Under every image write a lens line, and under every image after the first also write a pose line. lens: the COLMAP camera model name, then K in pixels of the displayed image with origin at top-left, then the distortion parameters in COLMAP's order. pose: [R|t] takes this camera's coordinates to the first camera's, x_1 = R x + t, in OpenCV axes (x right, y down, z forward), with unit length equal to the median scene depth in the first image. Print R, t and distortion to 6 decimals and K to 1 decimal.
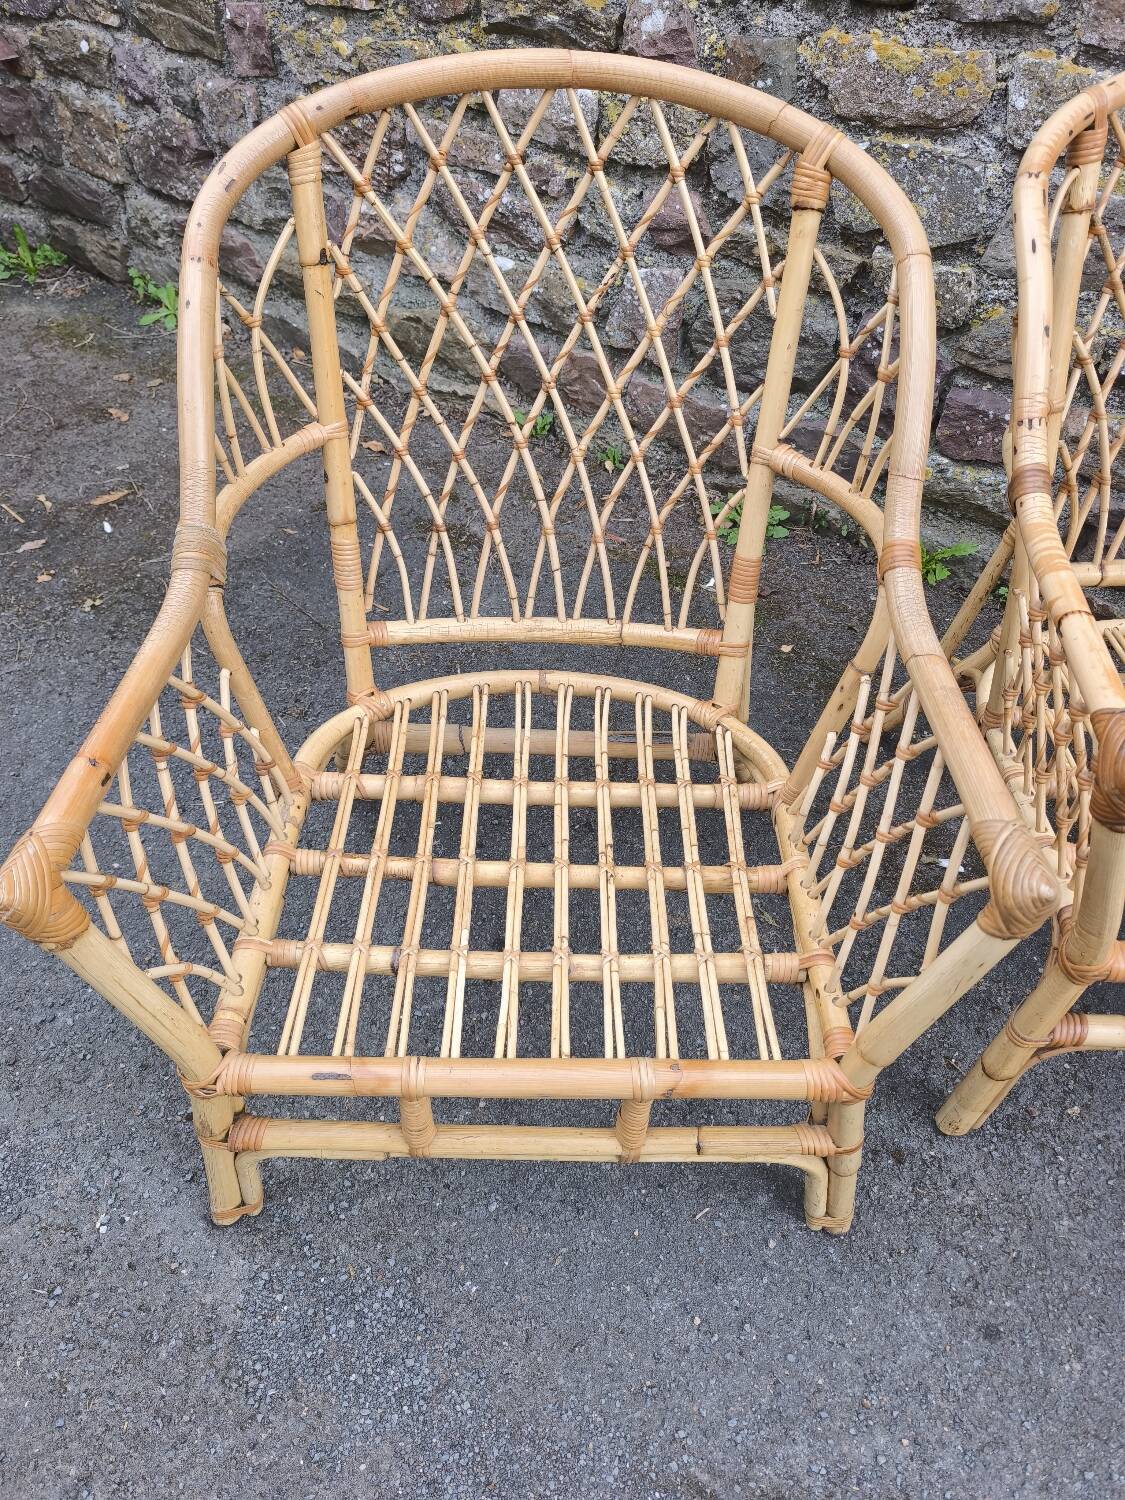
lens RADIAL K [[1028.3, 0, 557.6], [0, 1028.3, 738.7], [0, 0, 1]] dist [0.011074, -0.017320]
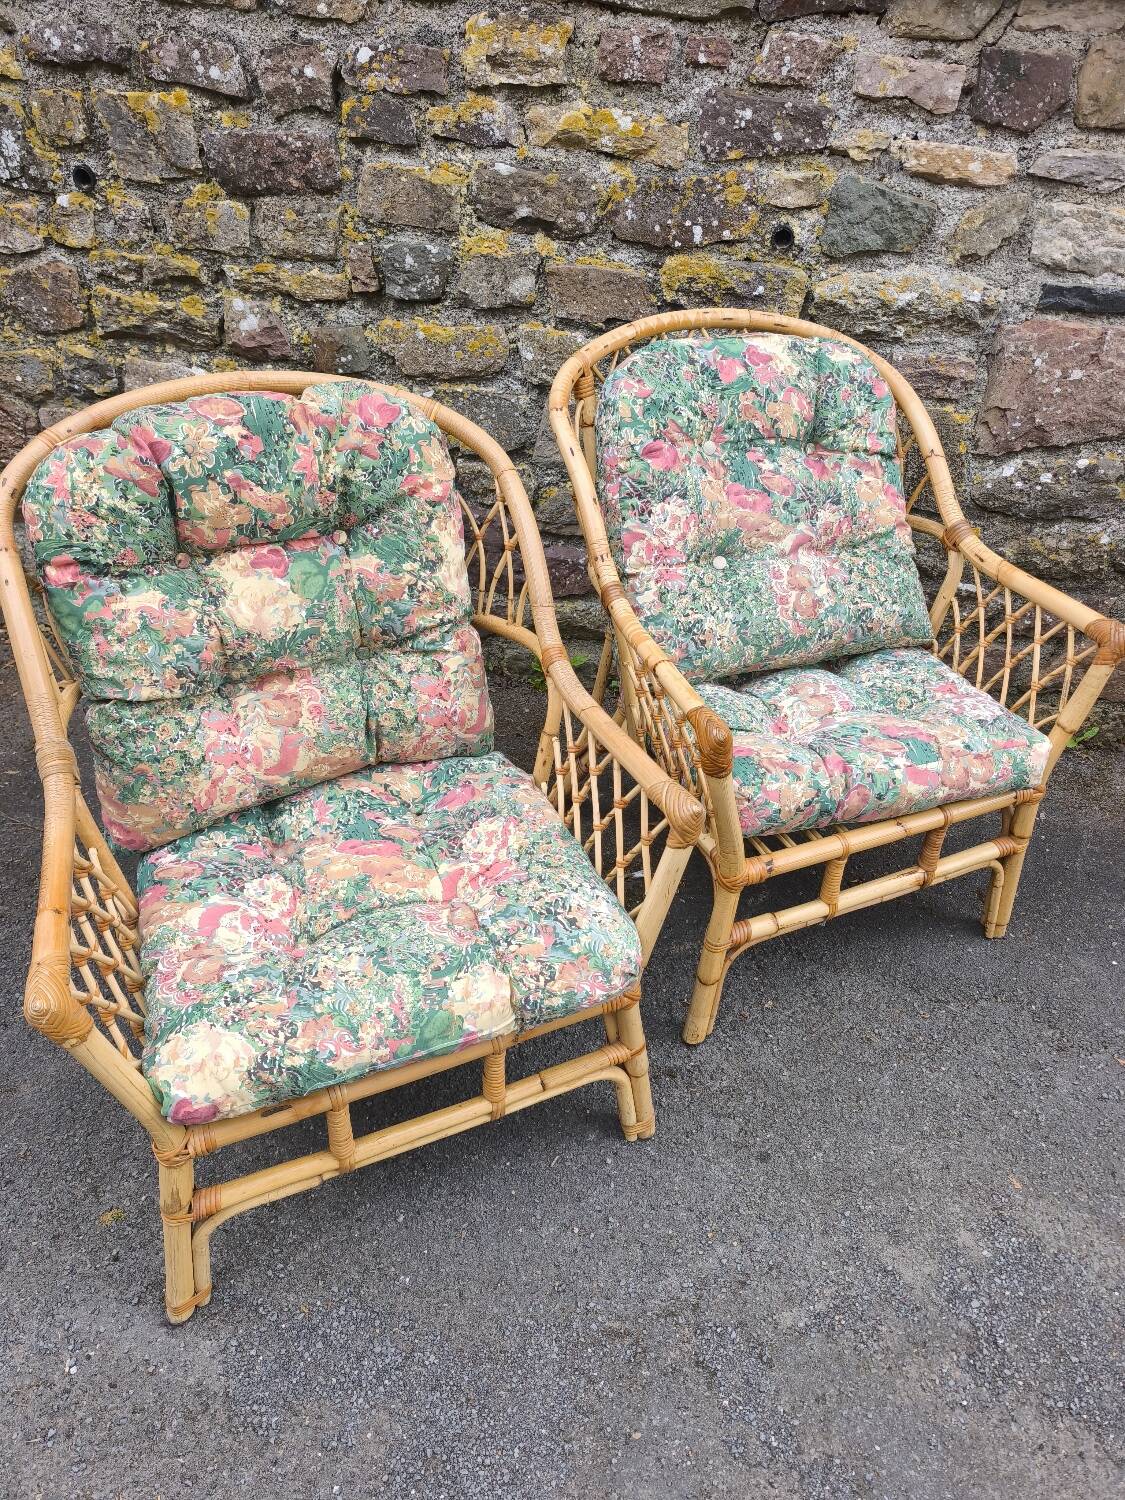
lens RADIAL K [[1028.3, 0, 571.5], [0, 1028.3, 766.9], [0, 0, 1]] dist [0.011074, -0.017320]
pose [[0.904620, -0.240597, 0.351817, -0.186636], [0.289610, 0.952594, -0.093219, 0.111837], [-0.312711, 0.186218, 0.931415, -0.337403]]
